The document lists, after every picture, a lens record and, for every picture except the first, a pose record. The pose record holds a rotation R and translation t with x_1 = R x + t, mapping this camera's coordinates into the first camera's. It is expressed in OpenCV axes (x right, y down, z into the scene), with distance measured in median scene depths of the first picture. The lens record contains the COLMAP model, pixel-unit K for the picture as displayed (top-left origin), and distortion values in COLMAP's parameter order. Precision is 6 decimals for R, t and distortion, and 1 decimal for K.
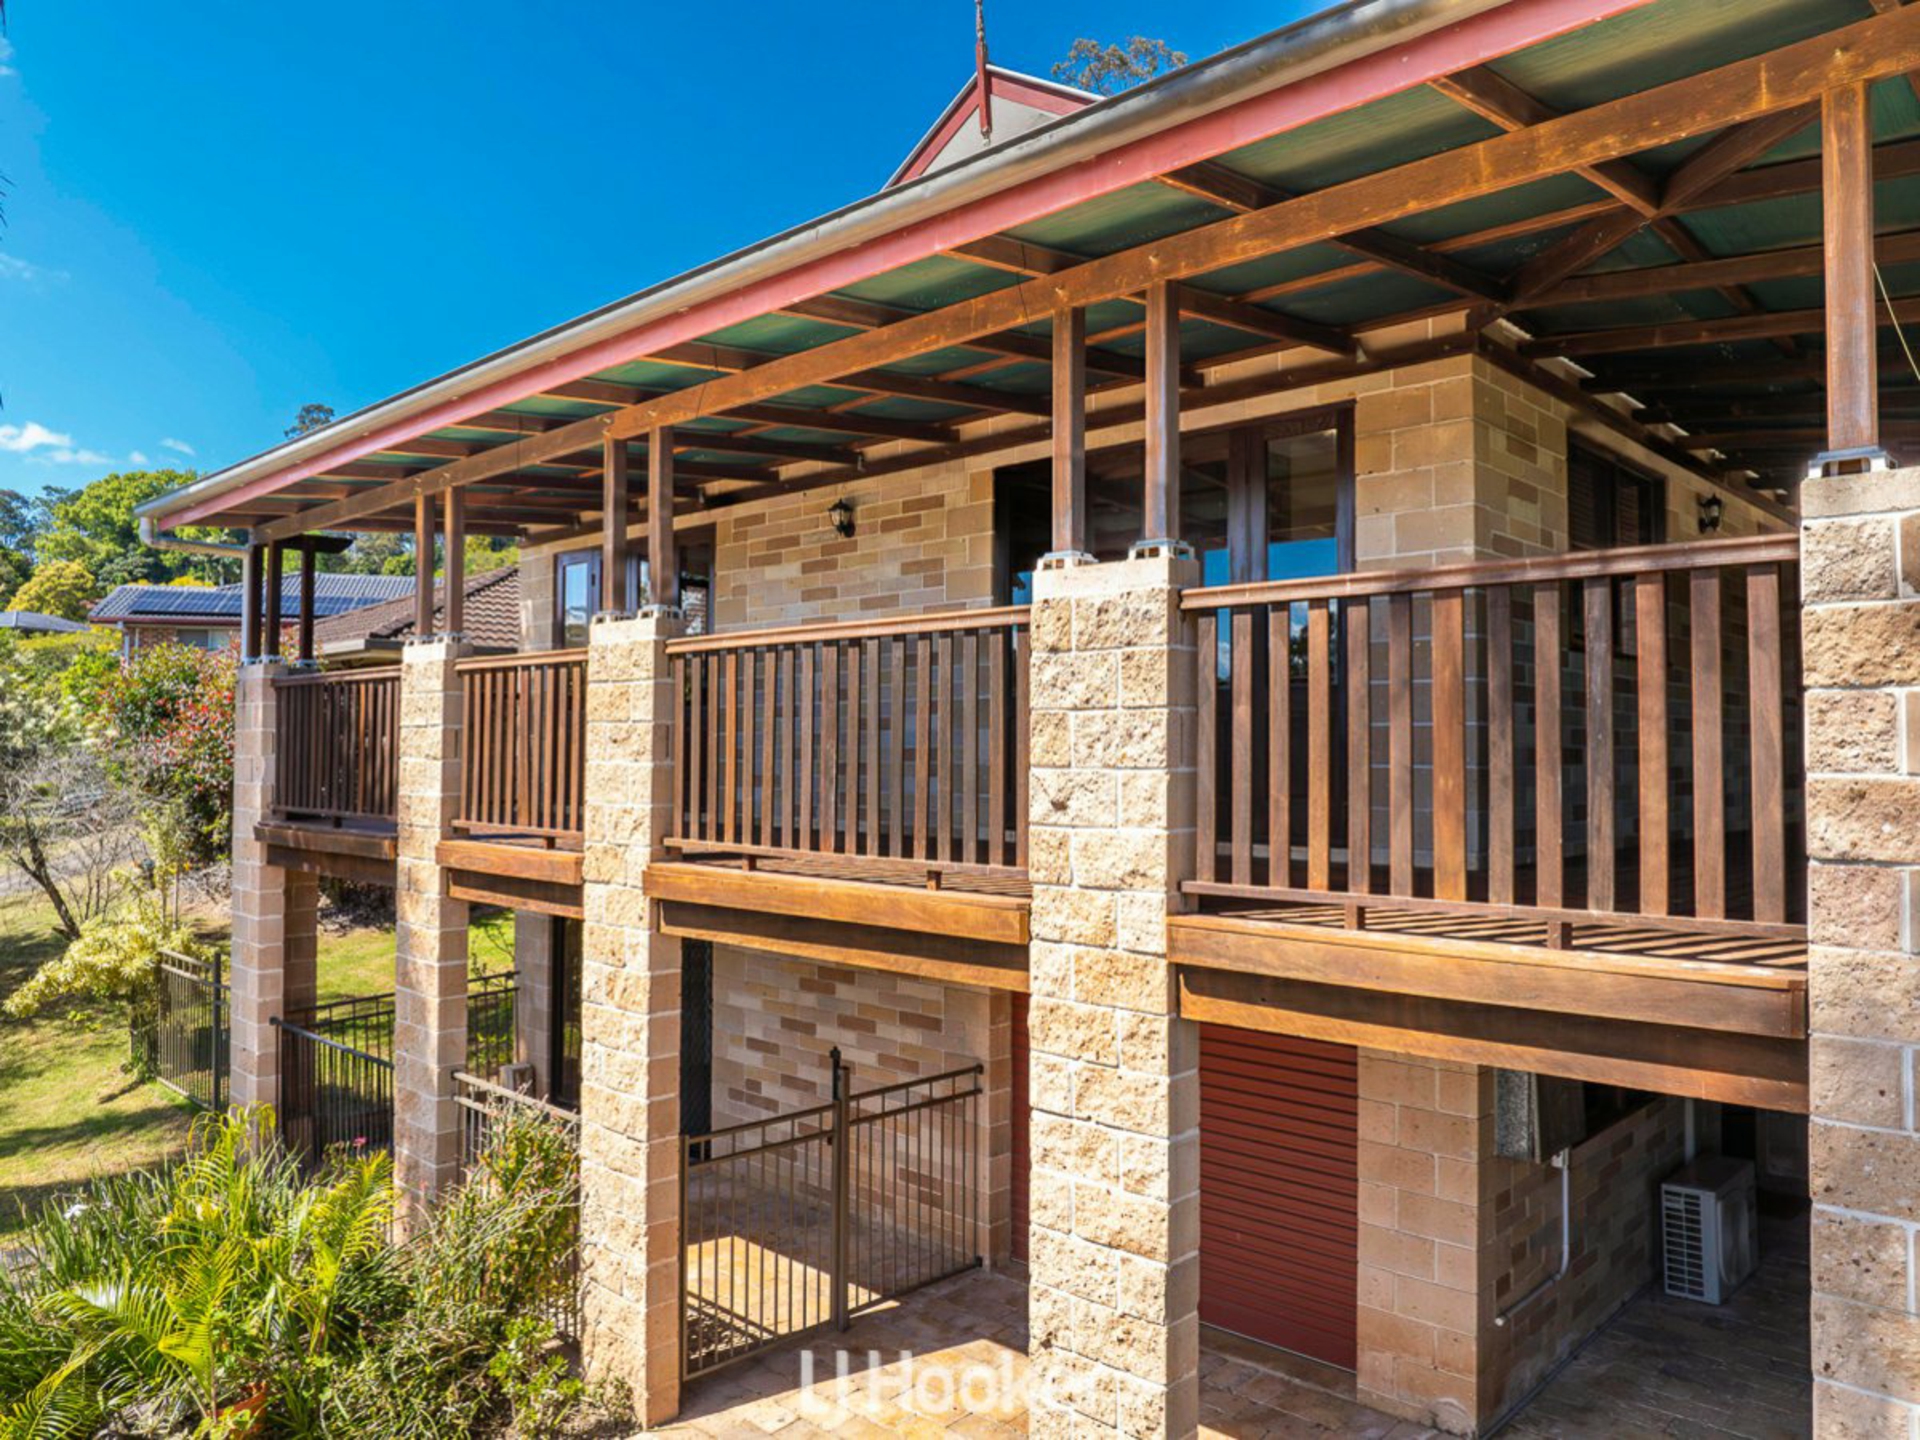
lens RADIAL K [[1349.8, 0, 960.0], [0, 1349.8, 720.0], [0, 0, 1]] dist [-0.044369, 0.009921]
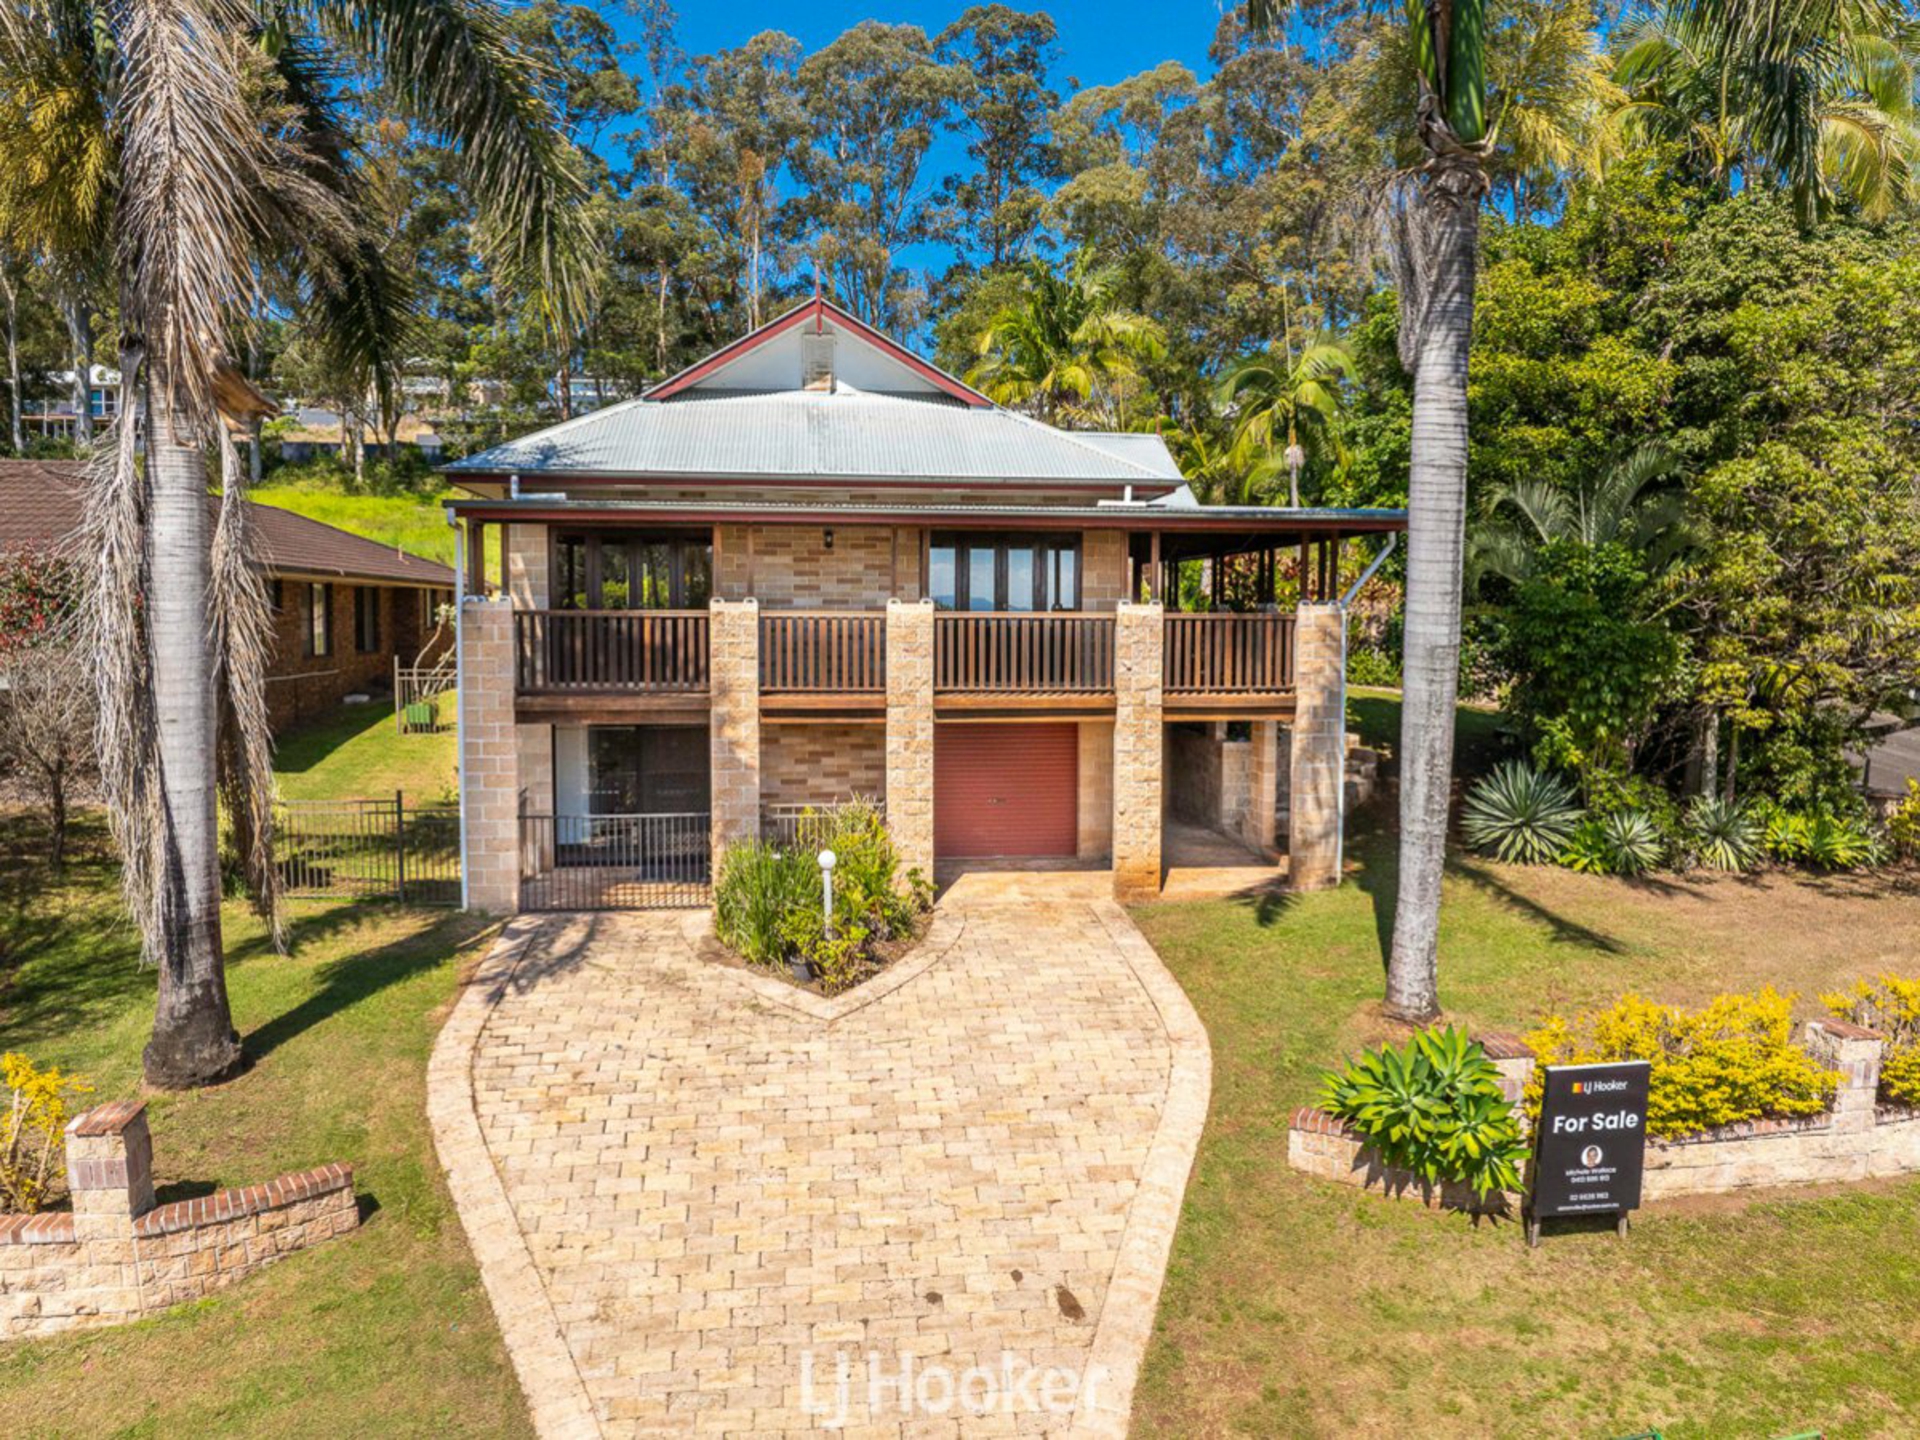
lens RADIAL K [[1349.8, 0, 960.0], [0, 1349.8, 720.0], [0, 0, 1]] dist [-0.044369, 0.009921]
pose [[0.639766, -0.060129, 0.766214, -1.418357], [-0.020086, 0.995286, 0.094877, -0.064702], [-0.768307, -0.076089, 0.635543, -0.467751]]
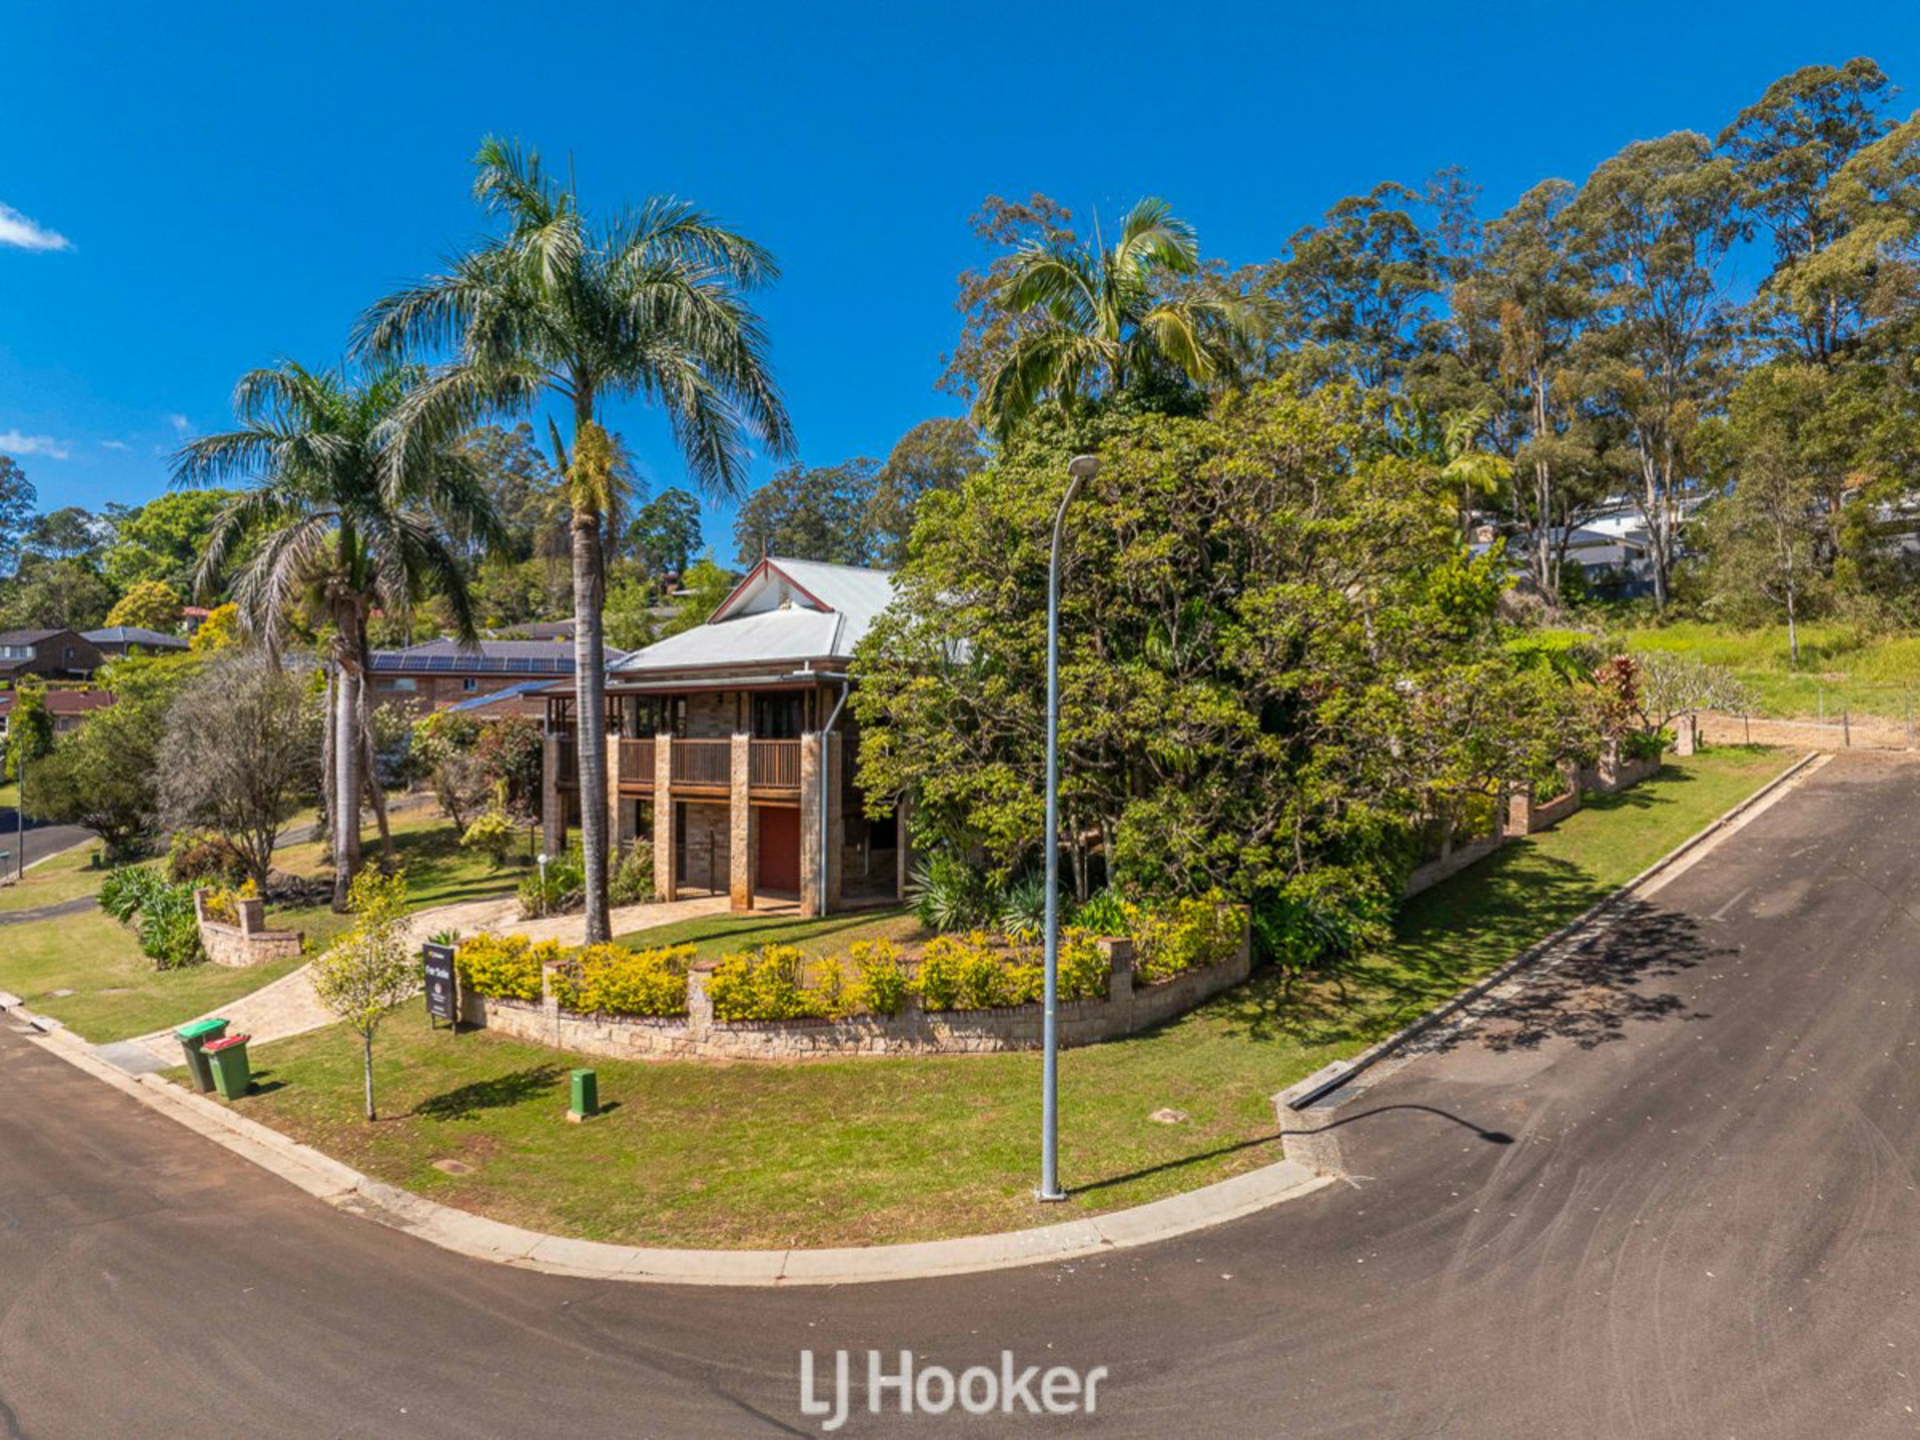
lens RADIAL K [[1342.3, 0, 960.0], [0, 1342.3, 720.0], [0, 0, 1]] dist [-0.013284, -0.052433]
pose [[0.999989, -0.001730, -0.004442, 0.533345], [0.001766, 0.999965, 0.008121, -0.107695], [0.004428, -0.008129, 0.999957, -2.431780]]
